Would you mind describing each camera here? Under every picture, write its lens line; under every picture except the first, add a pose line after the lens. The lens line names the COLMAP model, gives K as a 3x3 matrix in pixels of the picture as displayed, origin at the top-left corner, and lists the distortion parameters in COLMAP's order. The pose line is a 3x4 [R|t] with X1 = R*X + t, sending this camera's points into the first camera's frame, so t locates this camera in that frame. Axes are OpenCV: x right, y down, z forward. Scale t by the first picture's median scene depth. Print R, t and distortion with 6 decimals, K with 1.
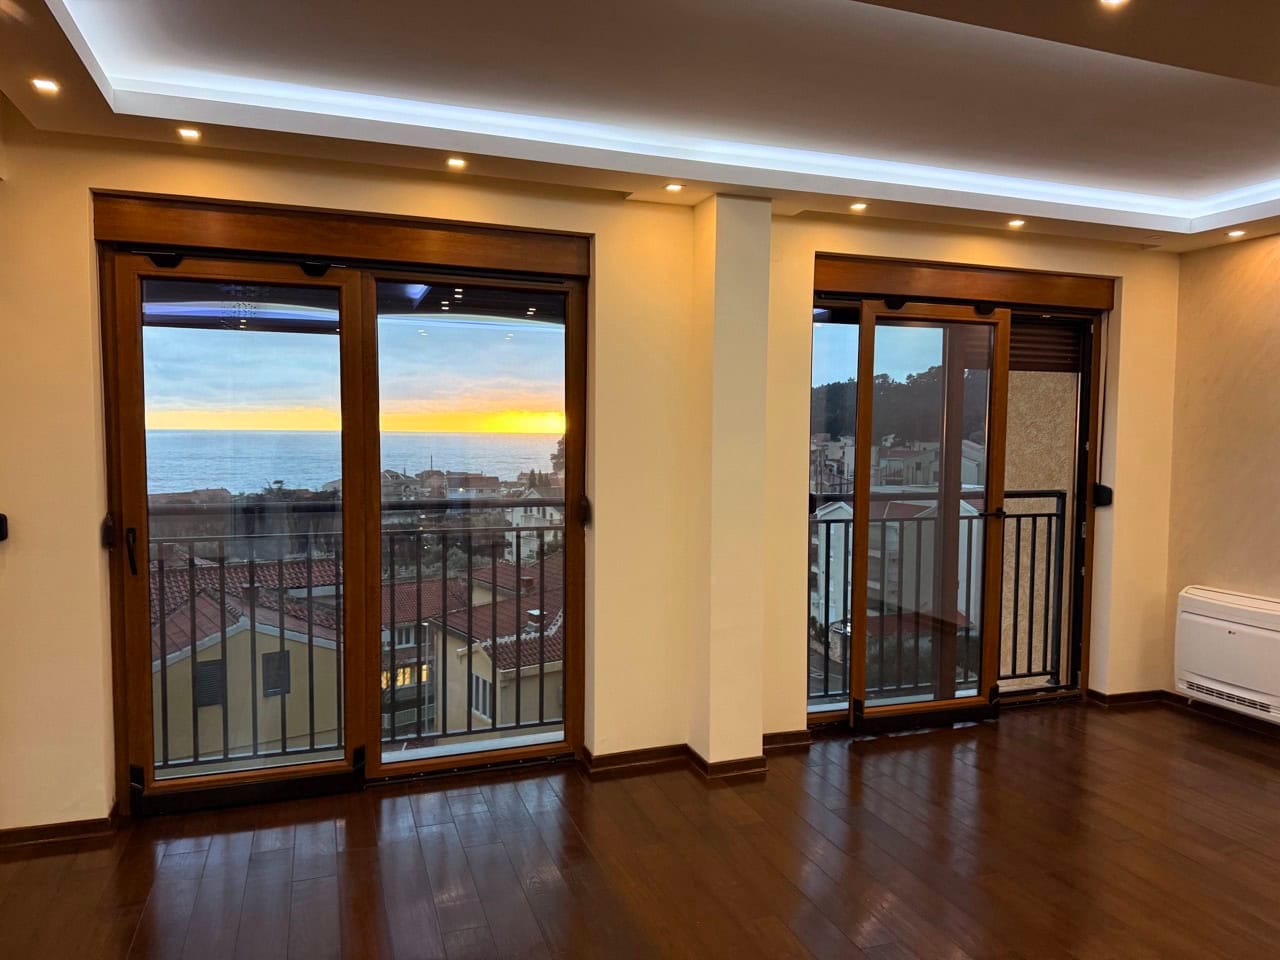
lens RADIAL K [[904.0, 0, 642.8], [0, 904.0, 478.3], [0, 0, 1]] dist [0.047553, -0.043942]
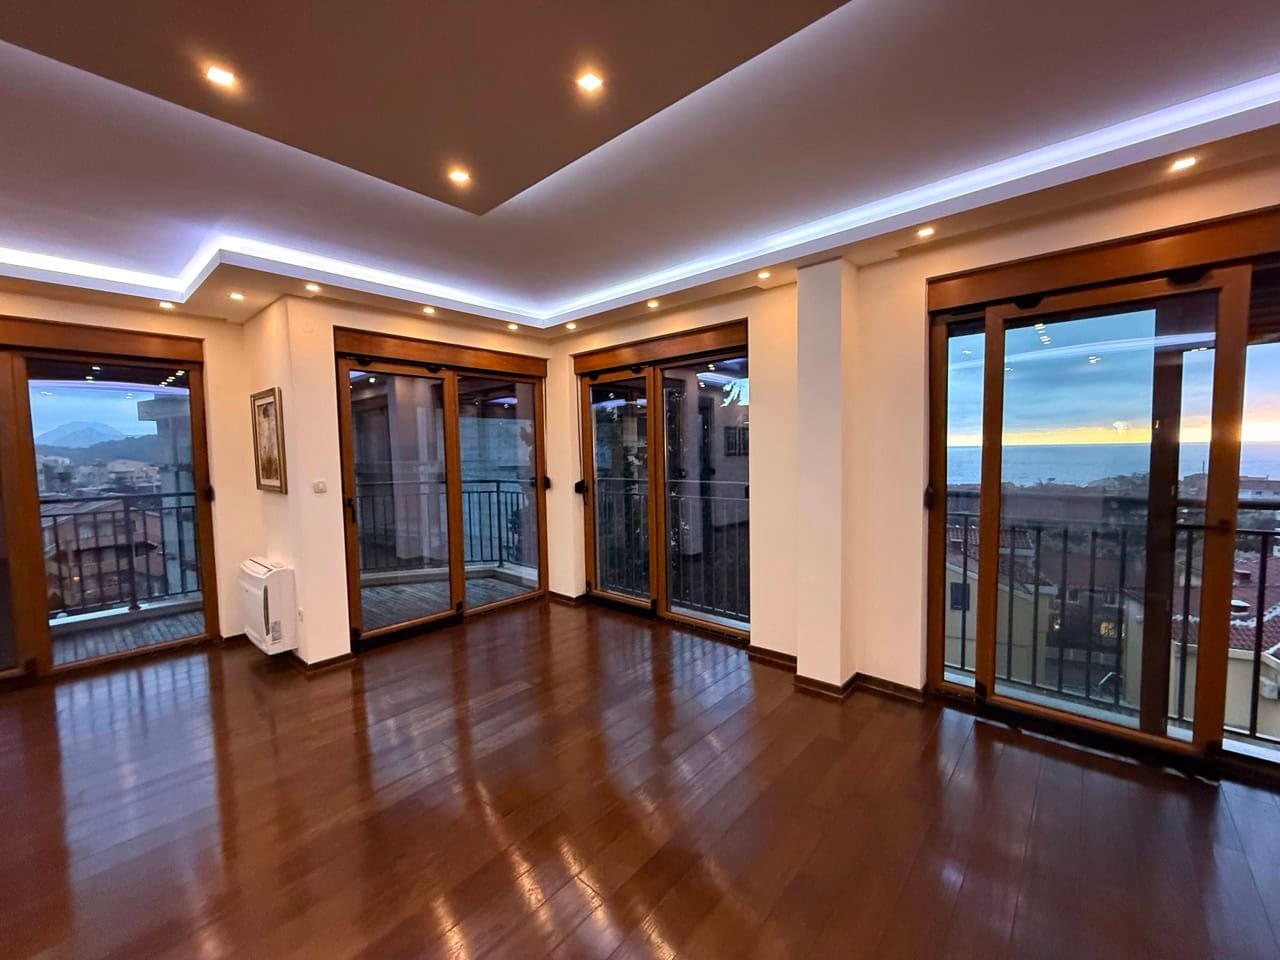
lens RADIAL K [[515.9, 0, 637.7], [0, 515.9, 483.9], [0, 0, 1]] dist [0.007181, 0.000049]
pose [[0.471702, 0.040775, -0.880815, 0.598047], [-0.023831, 0.999155, 0.033491, -0.002676], [0.881436, 0.005193, 0.472275, 0.362977]]
